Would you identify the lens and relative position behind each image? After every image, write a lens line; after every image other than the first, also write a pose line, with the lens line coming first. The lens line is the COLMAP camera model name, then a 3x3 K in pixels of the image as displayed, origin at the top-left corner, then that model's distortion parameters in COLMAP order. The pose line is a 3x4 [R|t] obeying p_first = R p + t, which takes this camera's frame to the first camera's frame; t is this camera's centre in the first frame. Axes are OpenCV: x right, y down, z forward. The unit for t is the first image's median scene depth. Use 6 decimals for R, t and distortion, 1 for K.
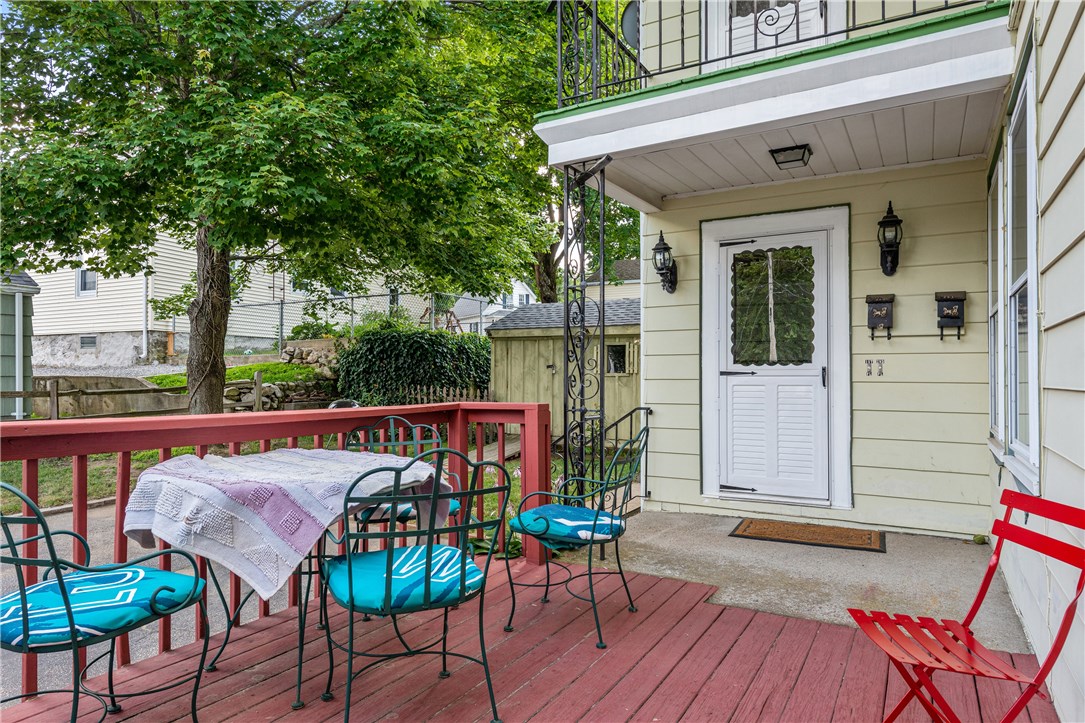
lens RADIAL K [[678.1, 0, 542.5], [0, 678.1, 361.5], [0, 0, 1]] dist [0.000015, -0.000005]
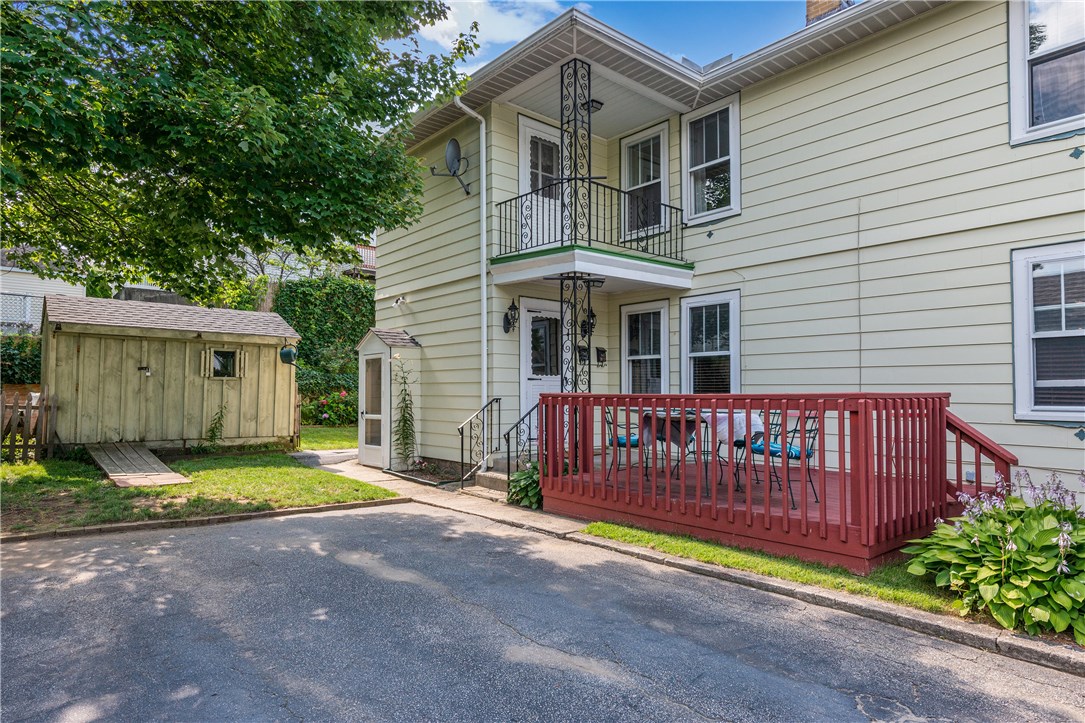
lens RADIAL K [[638.0, 0, 542.5], [0, 638.0, 361.5], [0, 0, 1]] dist [0.004774, -0.001482]
pose [[0.347399, 0.043811, 0.936693, -0.638913], [-0.027585, 0.998953, -0.036493, 0.015019], [-0.937312, -0.013161, 0.348244, 0.158512]]
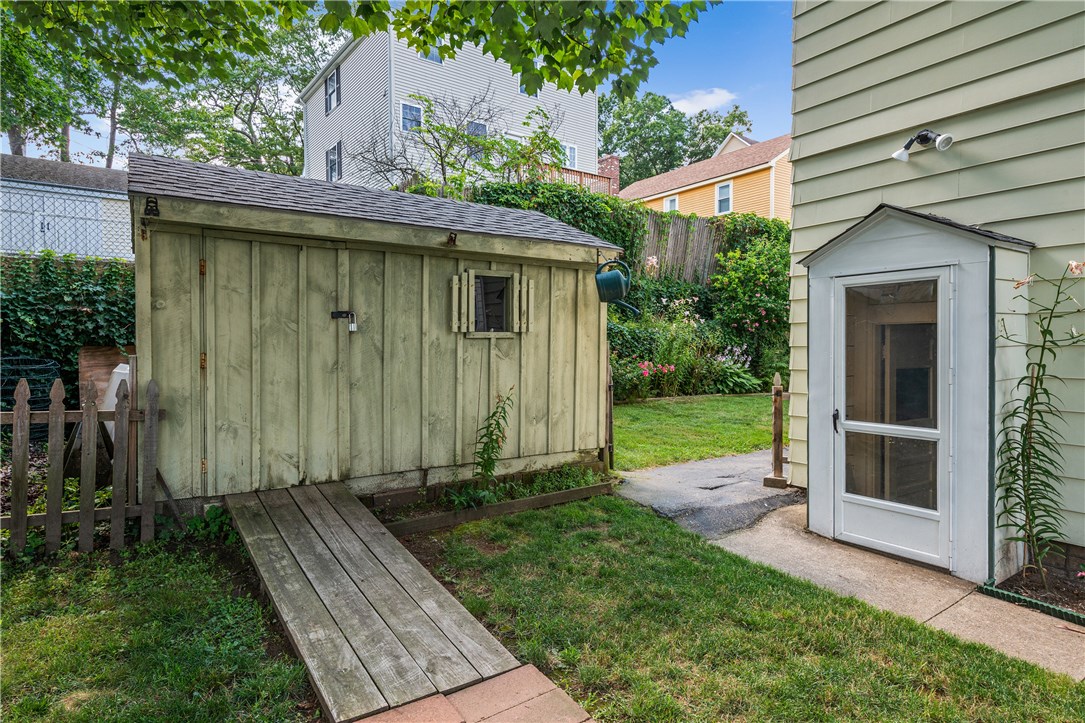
lens RADIAL K [[605.9, 0, 538.6], [0, 605.9, 342.2], [0, 0, 1]] dist [0.007051, 0.000911]
pose [[0.456821, -0.007961, 0.889523, -0.264753], [-0.020047, 0.999614, 0.019242, 0.014792], [-0.889333, -0.026622, 0.456485, 0.723904]]
